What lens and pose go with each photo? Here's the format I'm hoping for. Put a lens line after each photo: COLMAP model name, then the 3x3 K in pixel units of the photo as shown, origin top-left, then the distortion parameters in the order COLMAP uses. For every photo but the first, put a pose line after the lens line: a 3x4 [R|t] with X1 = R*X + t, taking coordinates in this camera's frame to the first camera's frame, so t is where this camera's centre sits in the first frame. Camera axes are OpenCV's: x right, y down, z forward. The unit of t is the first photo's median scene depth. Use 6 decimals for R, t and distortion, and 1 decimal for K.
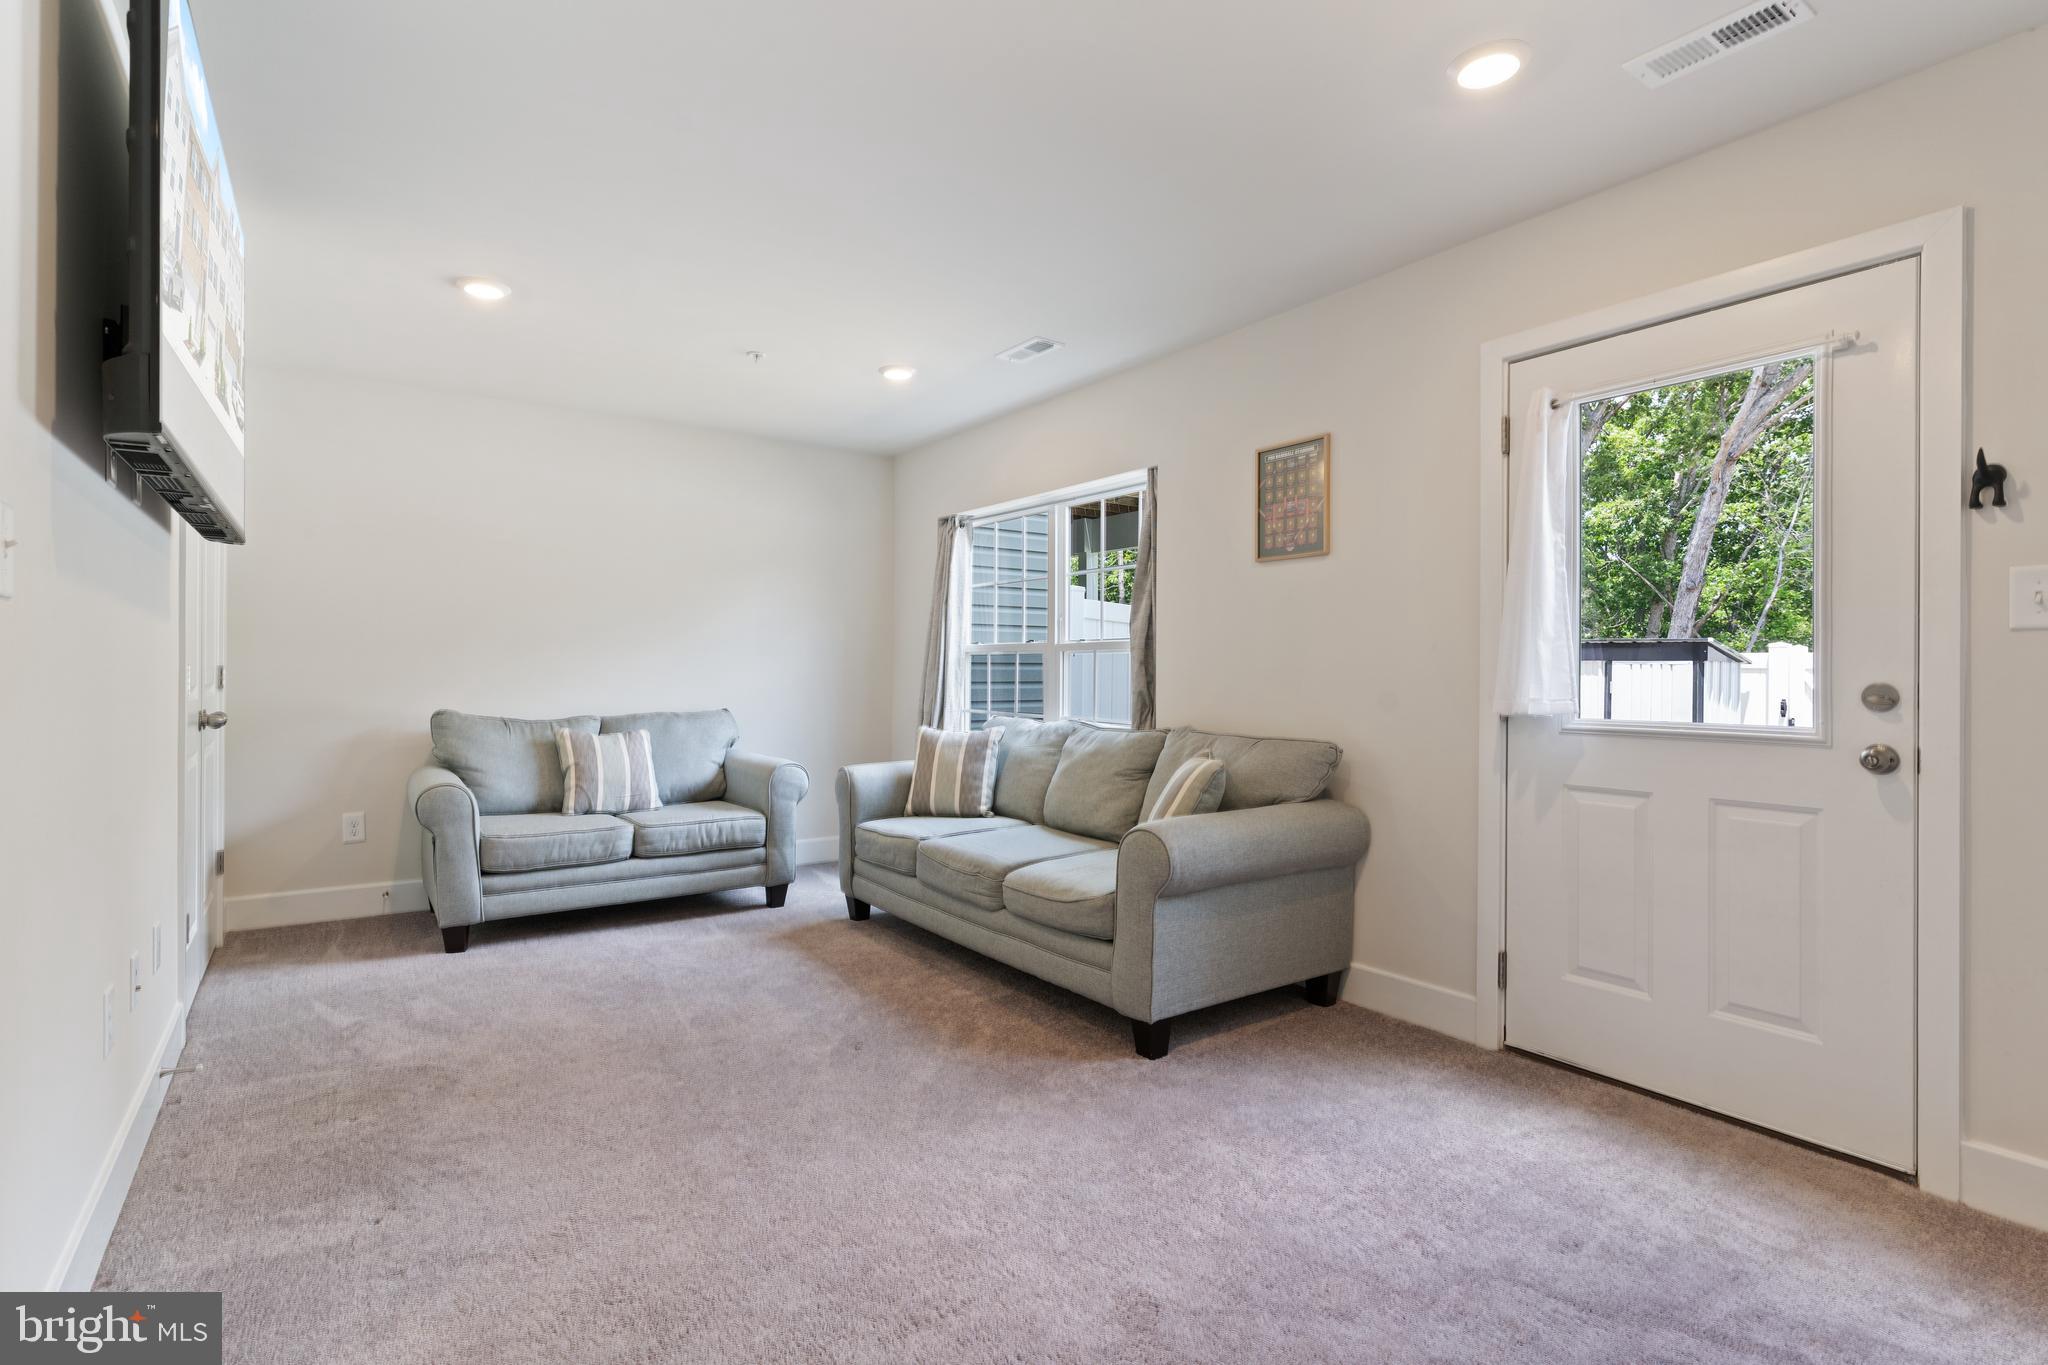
lens RADIAL K [[978.0, 0, 1016.9], [0, 978.0, 683.8], [0, 0, 1]] dist [0.000183, 0.001380]
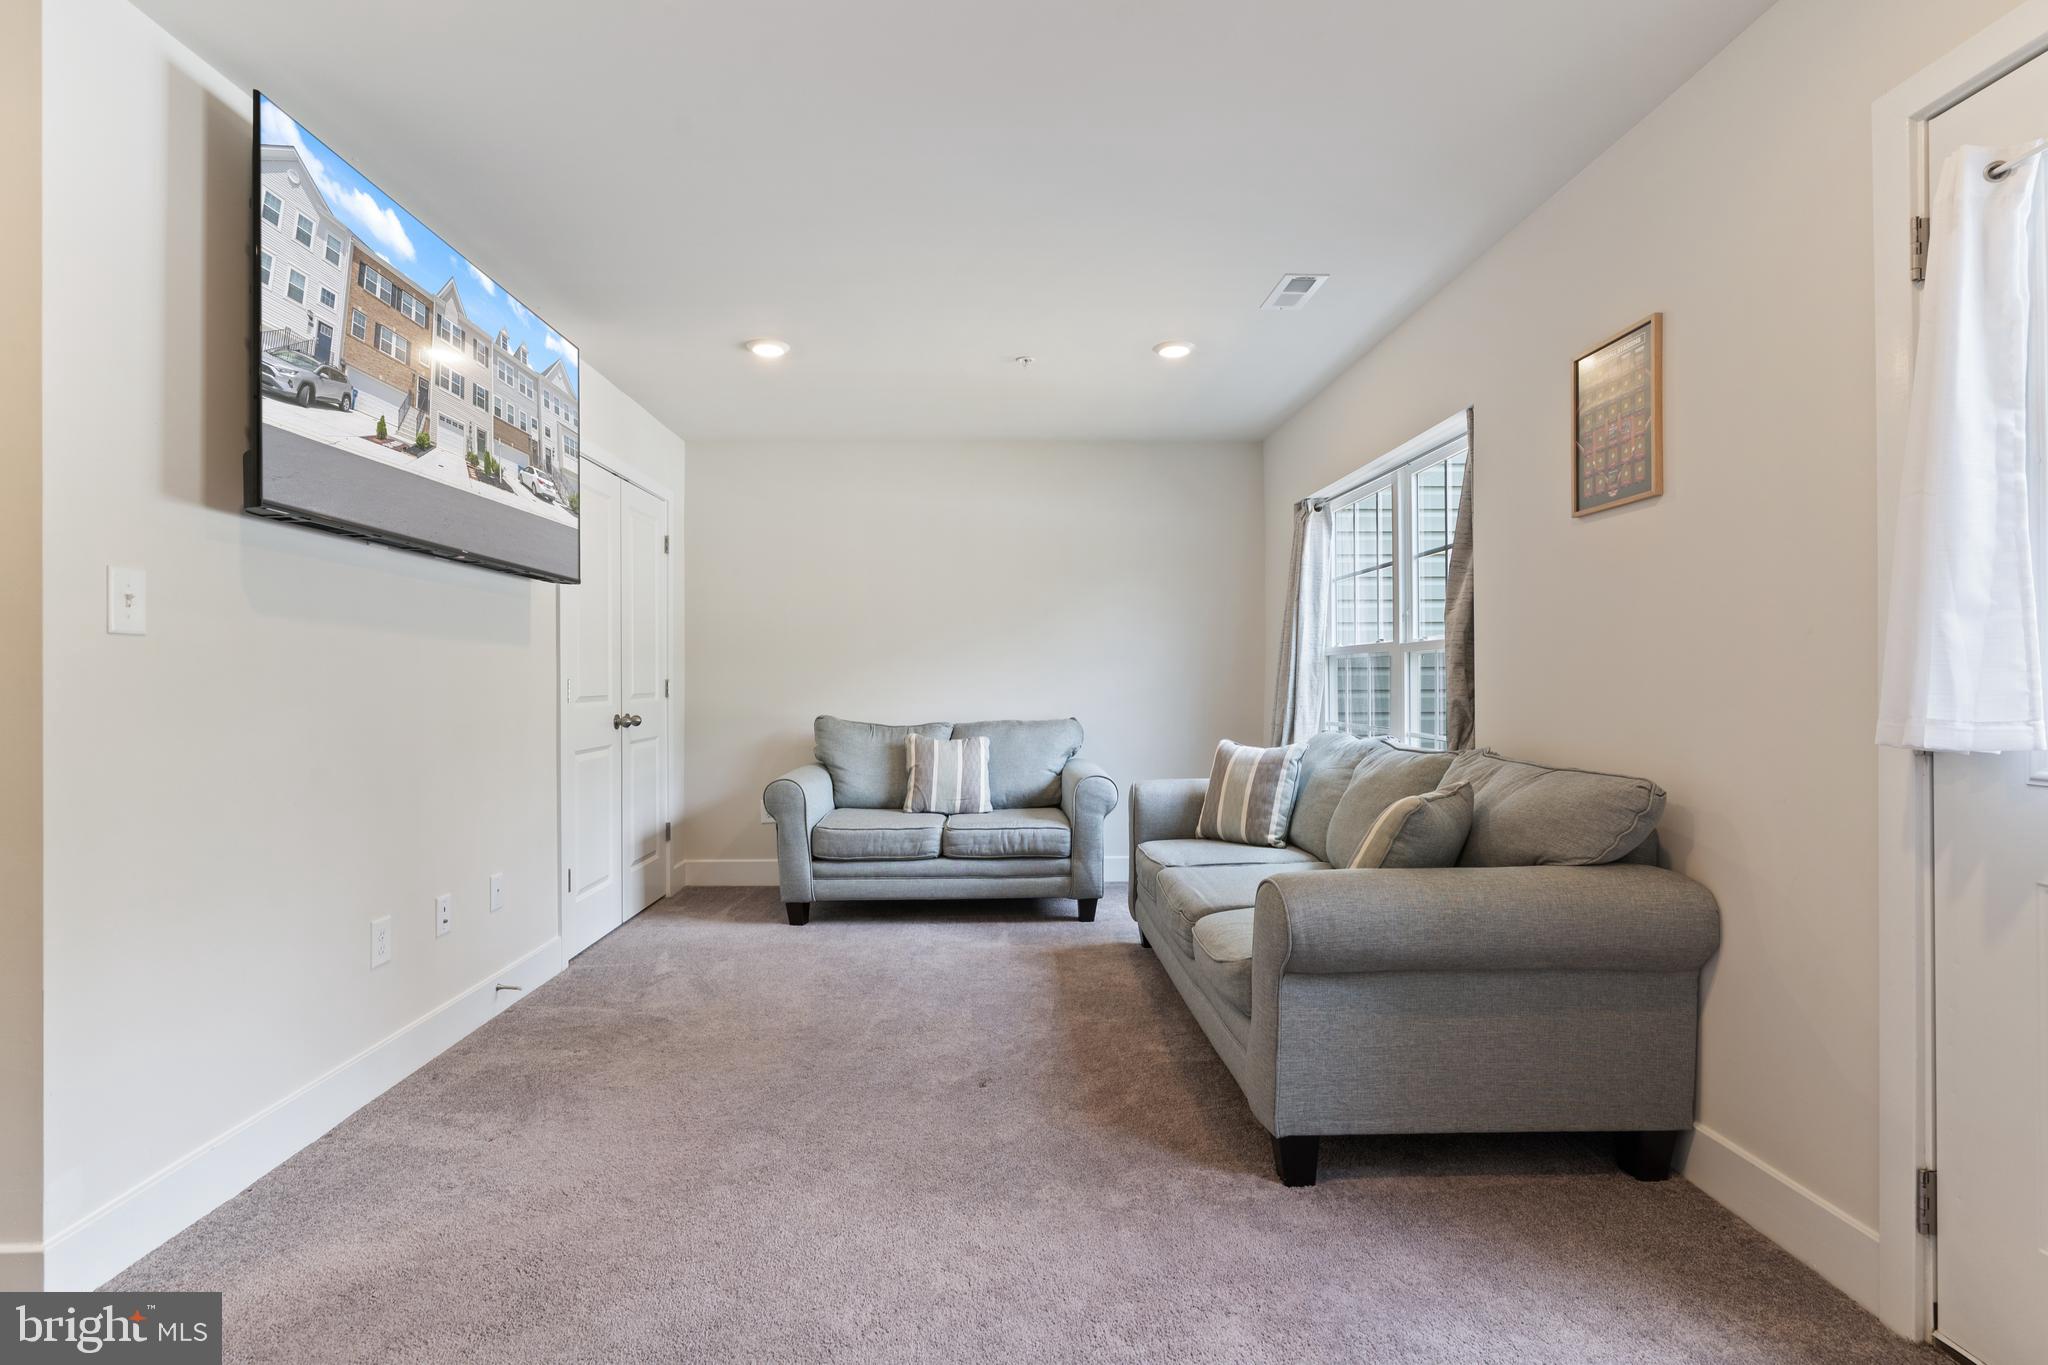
lens RADIAL K [[978.0, 0, 1016.9], [0, 978.0, 683.8], [0, 0, 1]] dist [0.000183, 0.001380]
pose [[0.831589, -0.006453, -0.555354, 0.285091], [0.001928, 0.999960, -0.008732, 0.000045], [0.555388, 0.006191, 0.831568, 0.182527]]
